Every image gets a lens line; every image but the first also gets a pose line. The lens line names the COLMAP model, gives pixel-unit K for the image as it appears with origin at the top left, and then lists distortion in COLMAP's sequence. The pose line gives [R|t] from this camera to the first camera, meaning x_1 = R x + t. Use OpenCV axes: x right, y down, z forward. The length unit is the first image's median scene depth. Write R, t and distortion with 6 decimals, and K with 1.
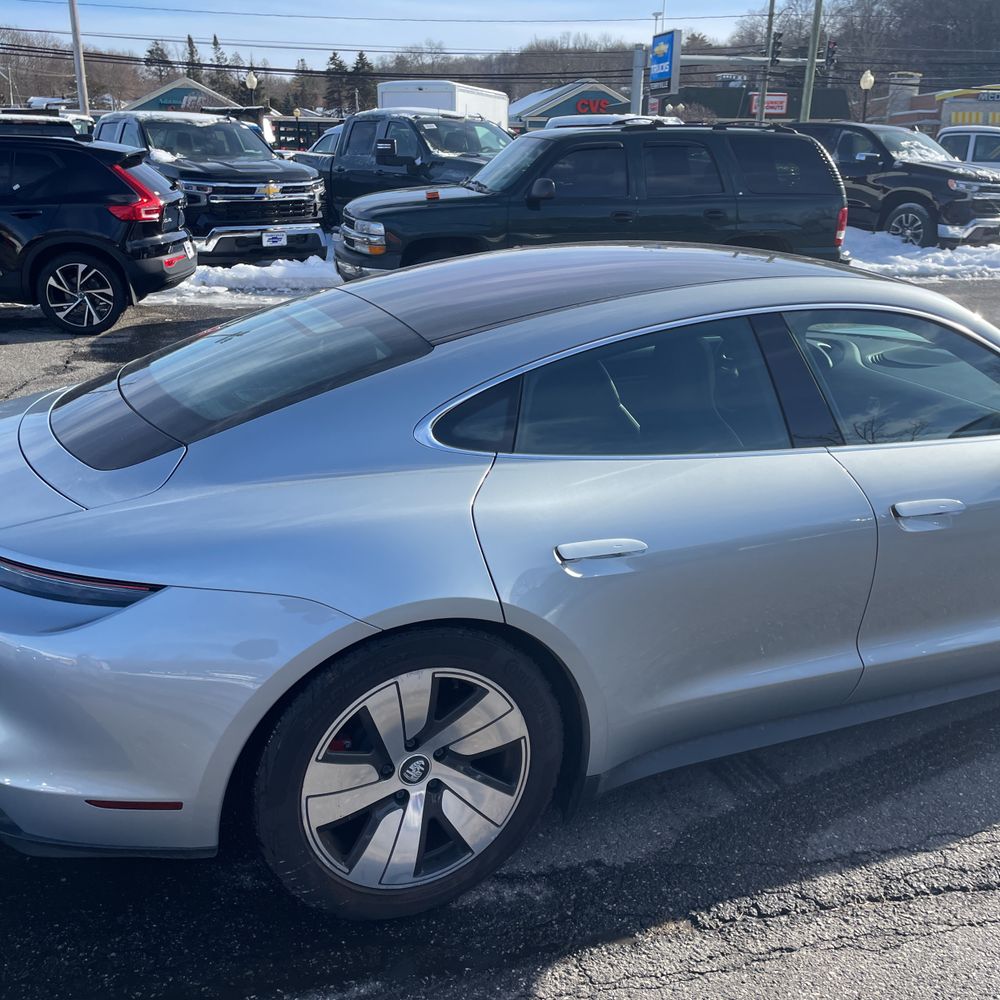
lens RADIAL K [[1014.9, 0, 511.7], [0, 1014.9, 483.3], [0, 0, 1]] dist [0.100119, -0.132483]
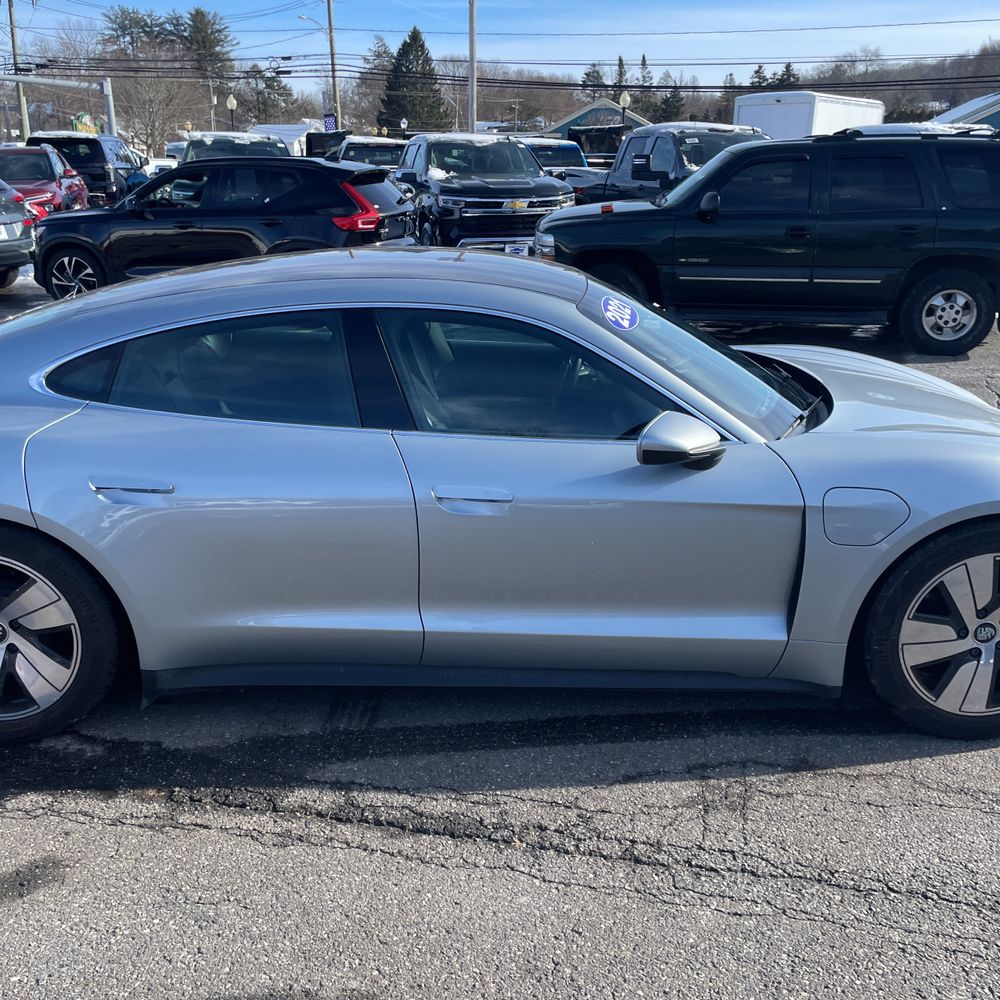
lens RADIAL K [[1014.7, 0, 486.0], [0, 1014.7, 500.2], [0, 0, 1]] dist [0.093092, -0.123825]
pose [[0.919298, 0.115521, -0.376226, 0.232449], [-0.114972, 0.993079, 0.023997, 0.001098], [0.376394, 0.021195, 0.926217, 0.000112]]
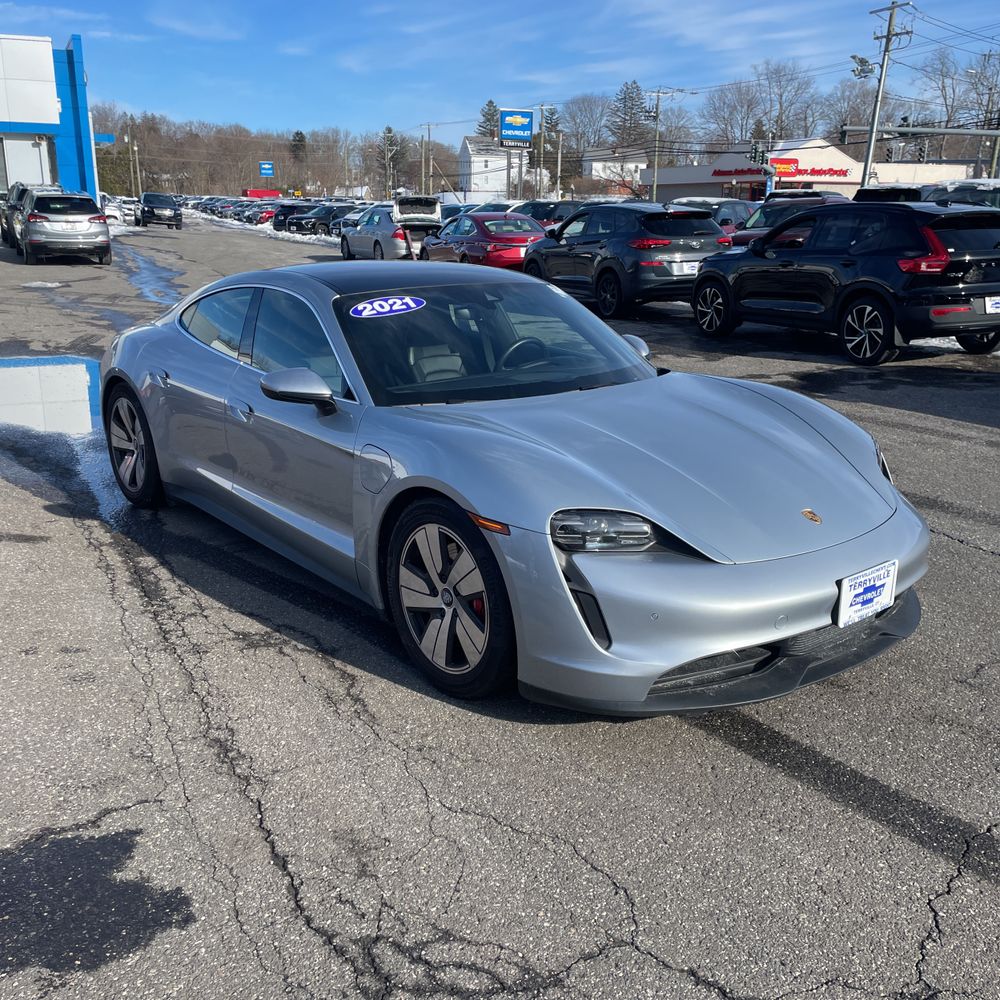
lens RADIAL K [[1014.9, 0, 511.7], [0, 1014.9, 483.3], [0, 0, 1]] dist [0.100119, -0.132483]
pose [[0.262327, 0.240111, -0.934629, 0.604618], [-0.301818, 0.940371, 0.156873, -0.072868], [0.916565, 0.240935, 0.319154, 0.253363]]
